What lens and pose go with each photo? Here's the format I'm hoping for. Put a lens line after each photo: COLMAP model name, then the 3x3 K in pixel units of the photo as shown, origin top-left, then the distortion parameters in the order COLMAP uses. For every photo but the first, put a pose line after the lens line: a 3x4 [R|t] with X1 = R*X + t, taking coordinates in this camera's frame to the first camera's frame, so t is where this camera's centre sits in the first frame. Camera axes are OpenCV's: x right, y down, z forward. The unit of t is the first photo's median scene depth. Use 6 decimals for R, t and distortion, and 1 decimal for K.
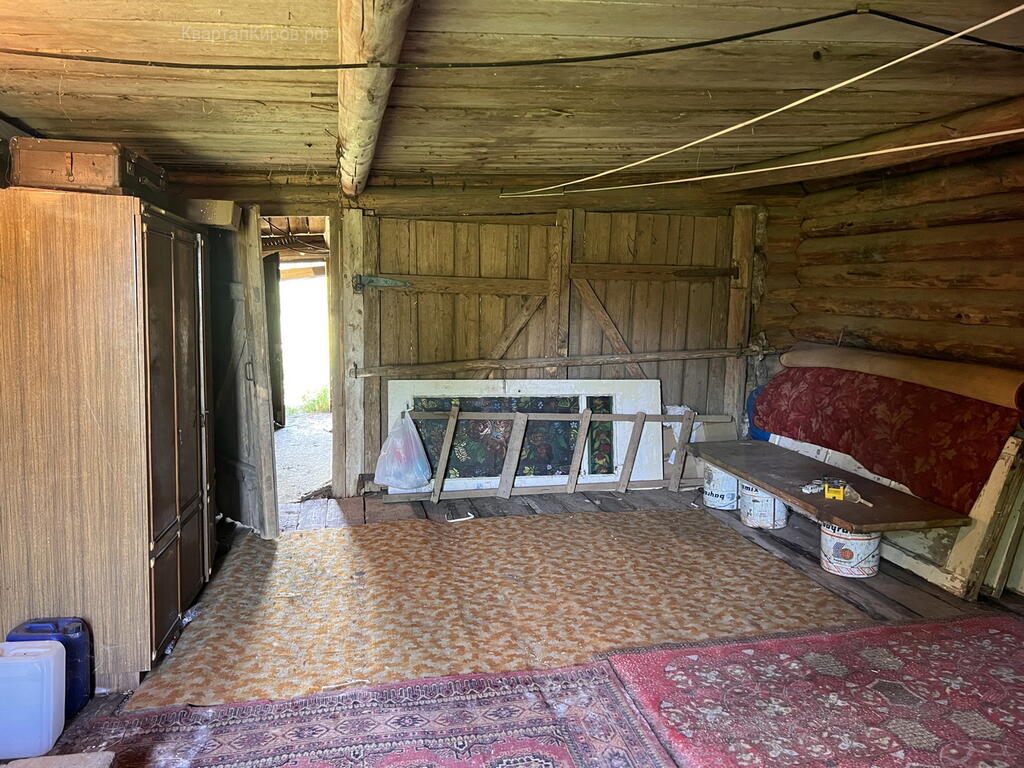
lens RADIAL K [[784.7, 0, 512.1], [0, 784.7, 383.7], [0, 0, 1]] dist [0.048012, -0.046657]
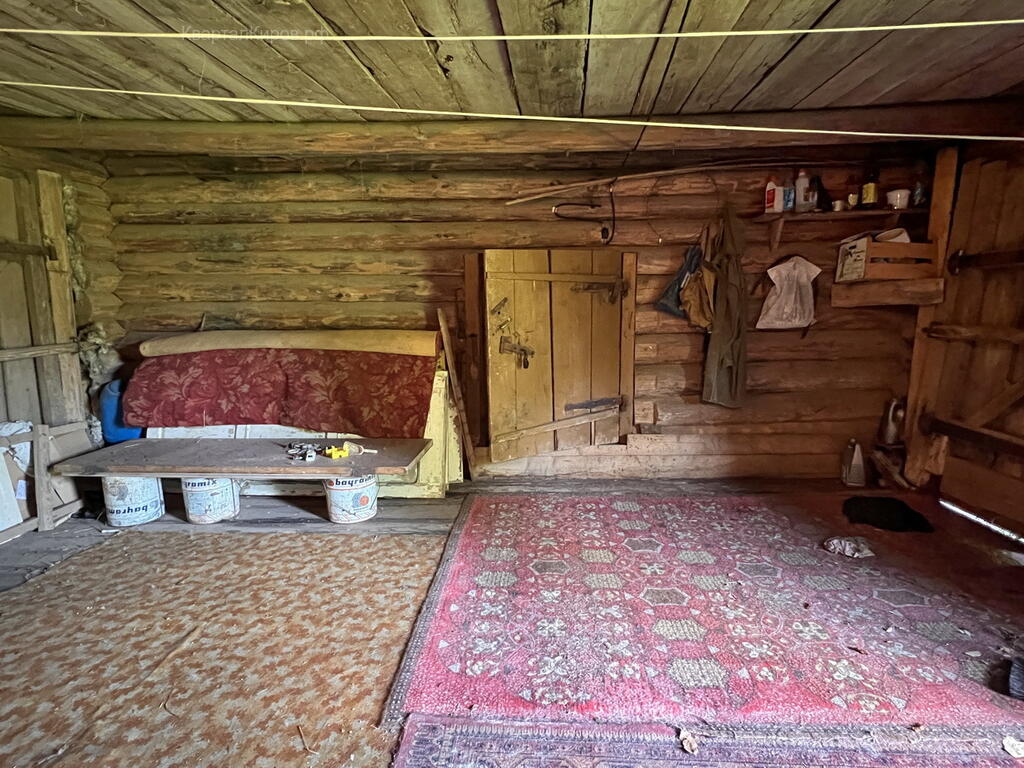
lens RADIAL K [[543.3, 0, 511.6], [0, 543.3, 387.4], [0, 0, 1]] dist [-0.001292, -0.000491]
pose [[0.249268, -0.141515, 0.958039, -0.213042], [0.128464, 0.985355, 0.112126, -0.002777], [-0.959876, 0.095124, 0.263797, 0.508436]]
